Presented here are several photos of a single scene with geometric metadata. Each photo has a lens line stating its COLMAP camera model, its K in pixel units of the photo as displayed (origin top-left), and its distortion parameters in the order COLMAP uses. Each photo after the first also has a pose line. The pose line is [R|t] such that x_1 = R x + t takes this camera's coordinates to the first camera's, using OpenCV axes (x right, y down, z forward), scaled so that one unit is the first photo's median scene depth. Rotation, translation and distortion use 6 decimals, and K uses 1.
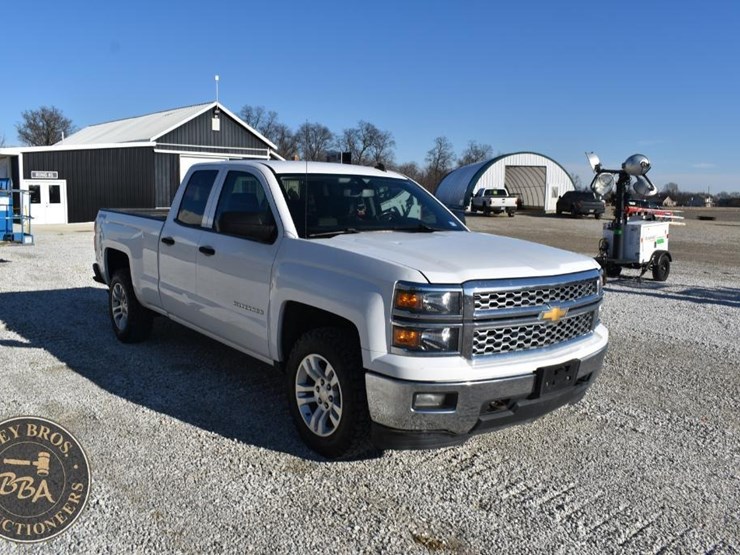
lens RADIAL K [[649.1, 0, 371.1], [0, 649.1, 278.6], [0, 0, 1]] dist [-0.093349, 0.013964]
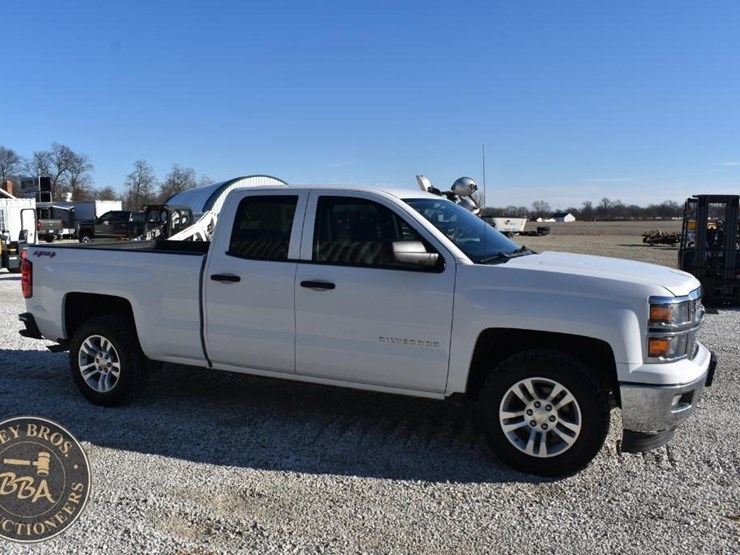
lens RADIAL K [[649.1, 0, 368.8], [0, 649.1, 279.8], [0, 0, 1]] dist [-0.093349, 0.013964]
pose [[0.897698, -0.064918, 0.435802, -0.558998], [0.079375, 0.996732, -0.015028, -0.030475], [-0.433402, 0.048083, 0.899917, 0.152235]]
